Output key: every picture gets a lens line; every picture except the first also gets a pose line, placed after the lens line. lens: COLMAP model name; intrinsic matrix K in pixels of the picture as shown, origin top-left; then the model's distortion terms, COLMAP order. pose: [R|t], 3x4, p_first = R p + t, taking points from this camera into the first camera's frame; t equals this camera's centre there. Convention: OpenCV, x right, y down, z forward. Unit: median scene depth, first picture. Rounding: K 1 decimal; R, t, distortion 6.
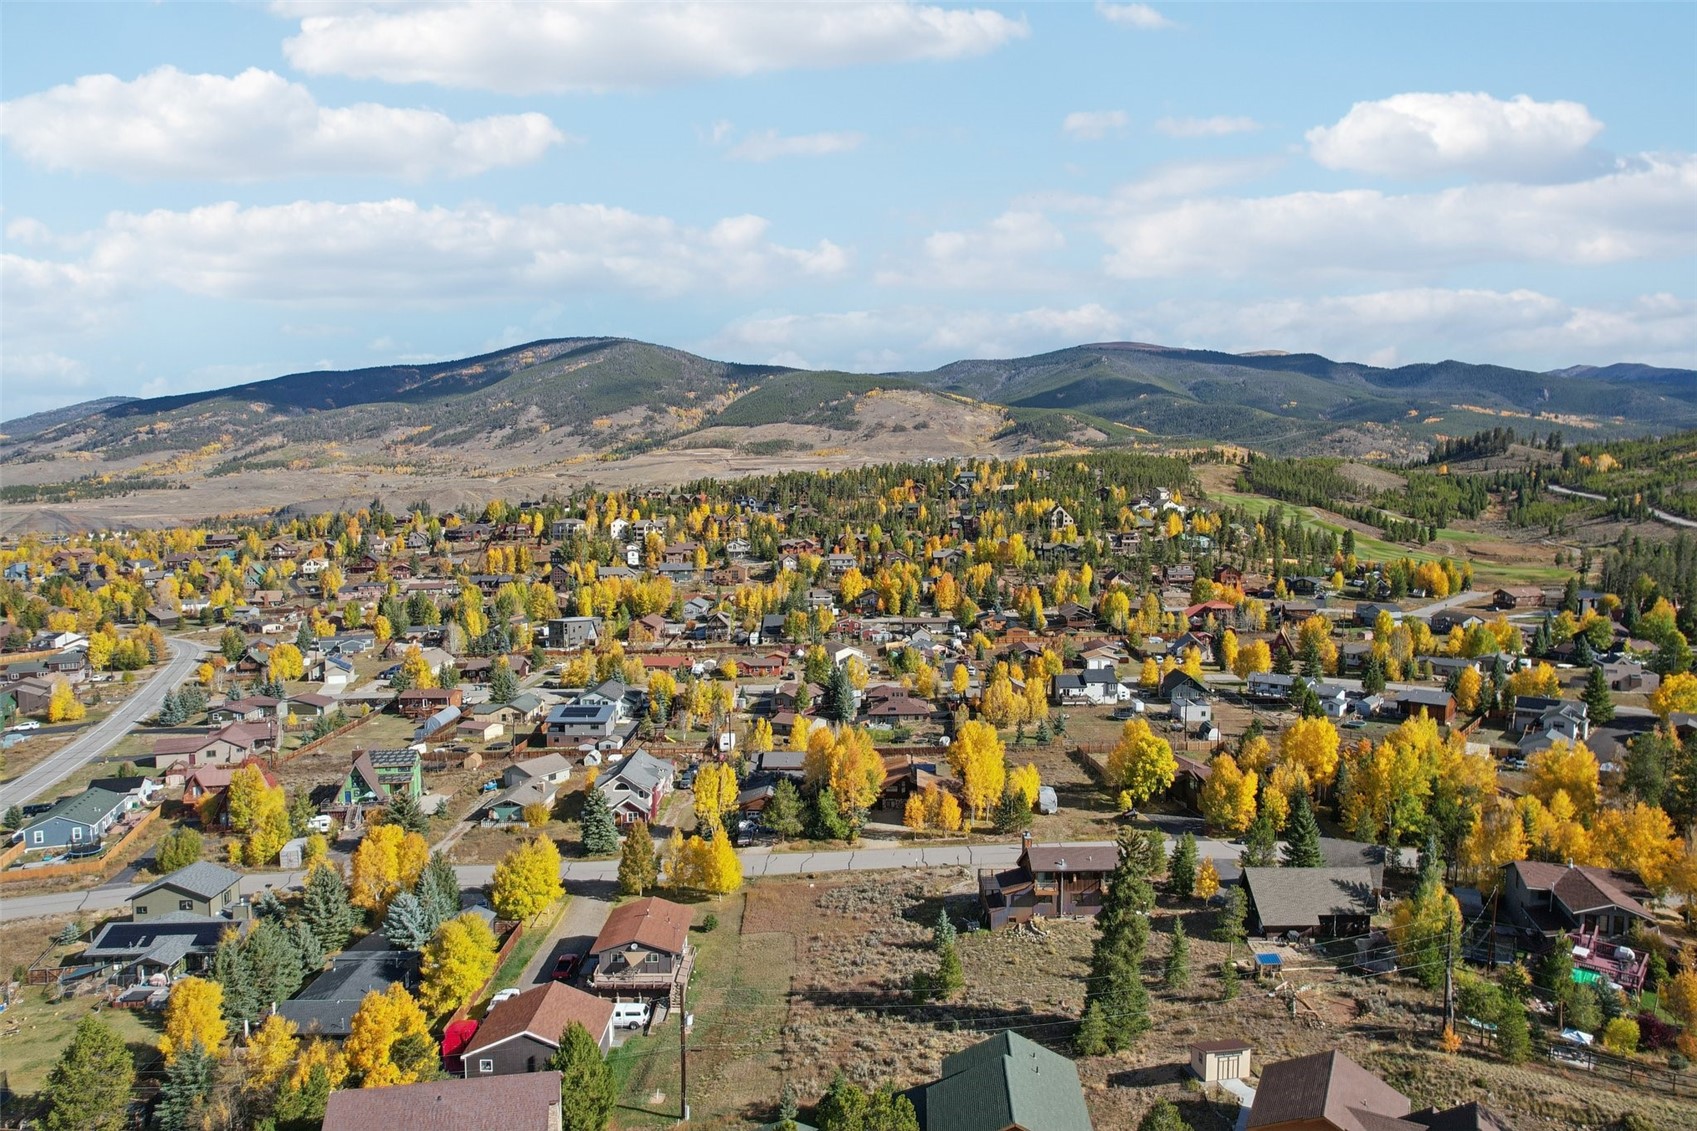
lens RADIAL K [[1093.7, 0, 852.9], [0, 1093.7, 569.1], [0, 0, 1]] dist [-0.068591, 0.060954]
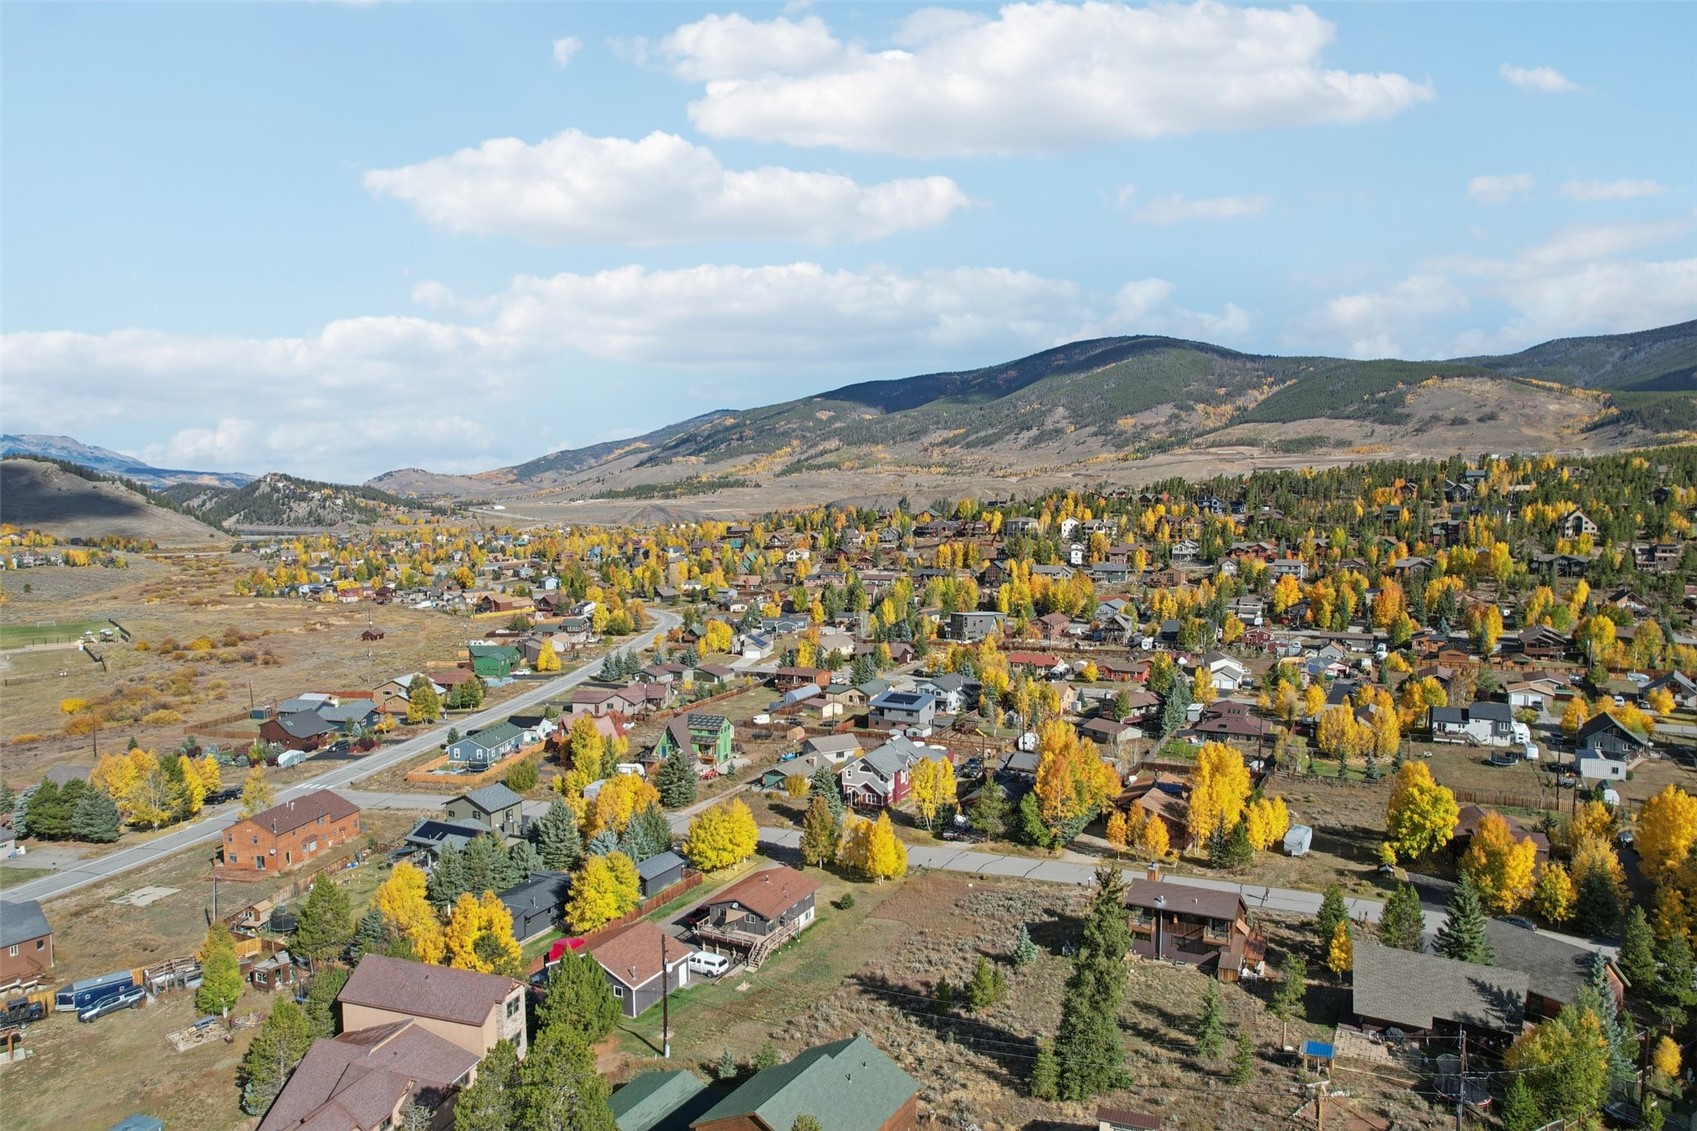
lens RADIAL K [[1091.4, 0, 851.9], [0, 1091.4, 577.9], [0, 0, 1]] dist [-0.069446, 0.061922]
pose [[0.882685, 0.038620, -0.468375, 0.110300], [-0.034656, 0.999253, 0.017081, -0.001417], [0.468685, 0.001155, 0.883365, 0.023746]]
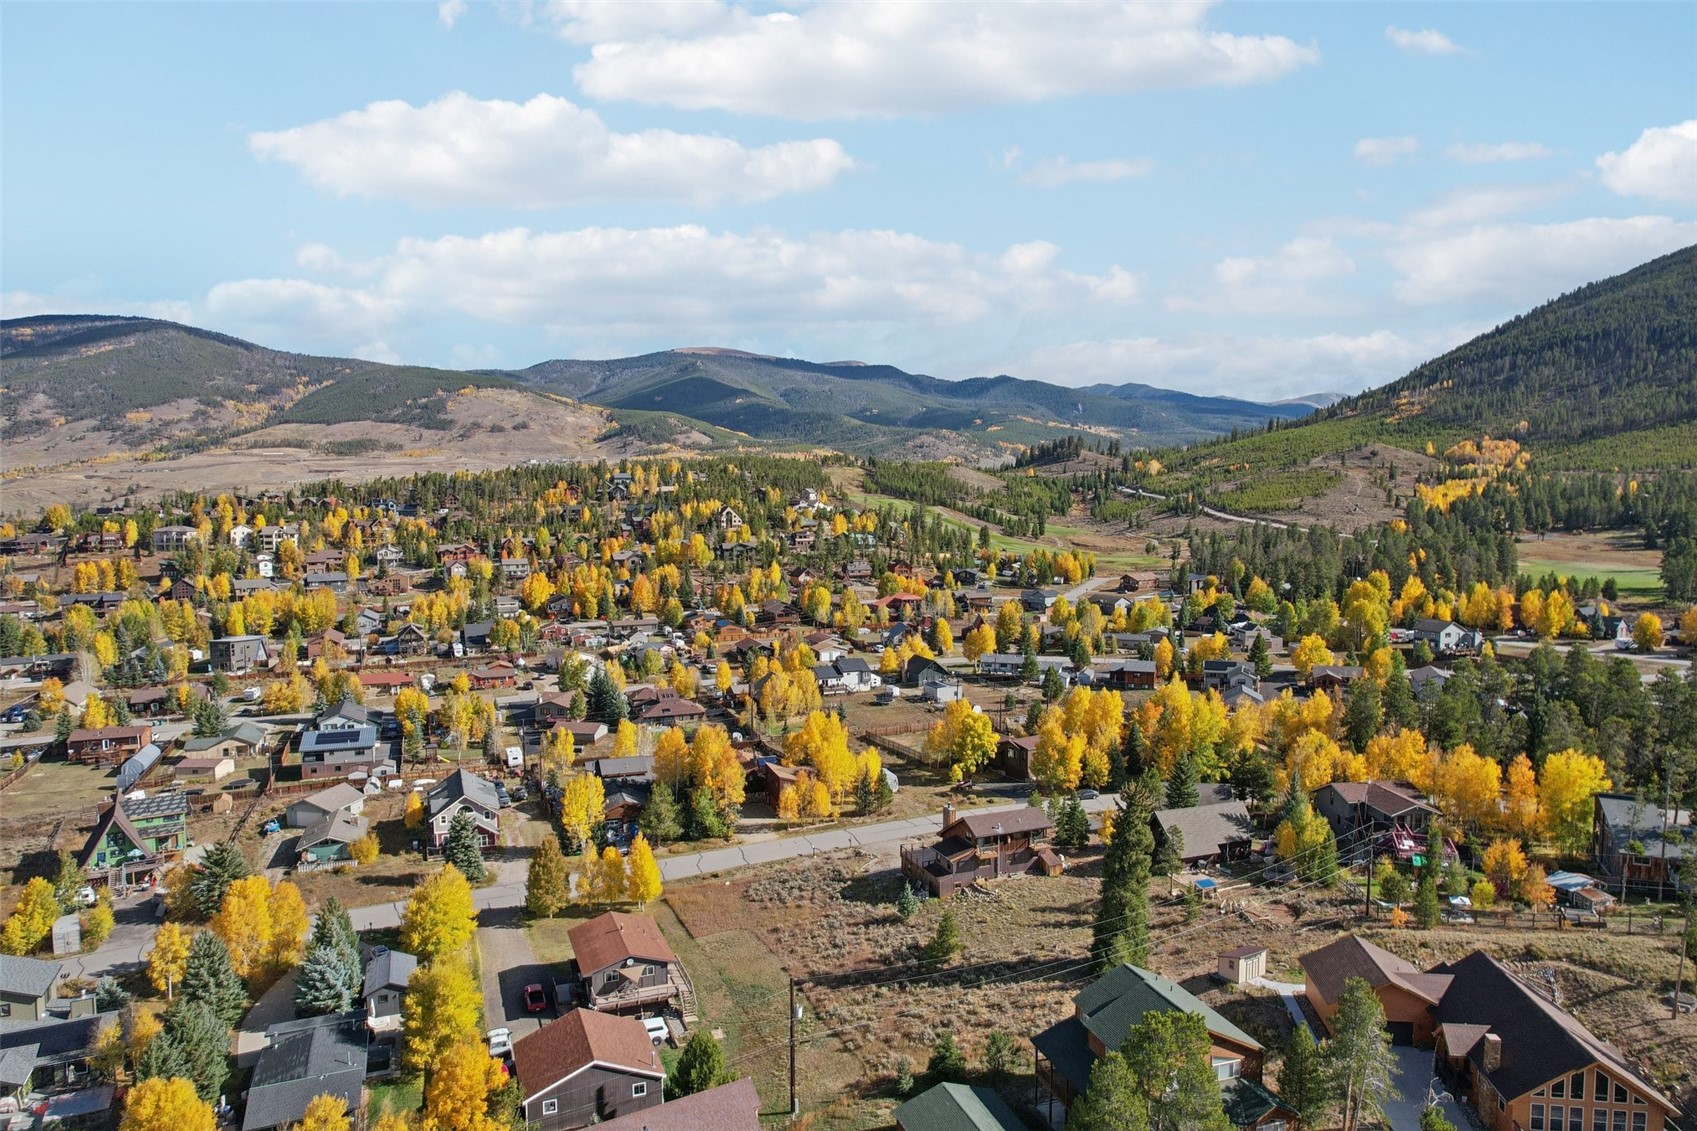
lens RADIAL K [[1093.7, 0, 852.9], [0, 1093.7, 569.1], [0, 0, 1]] dist [-0.068591, 0.060954]
pose [[0.930727, -0.027208, 0.364702, -0.097977], [0.028190, 0.999599, 0.002634, 0.001393], [-0.364627, 0.007829, 0.931121, 0.010043]]
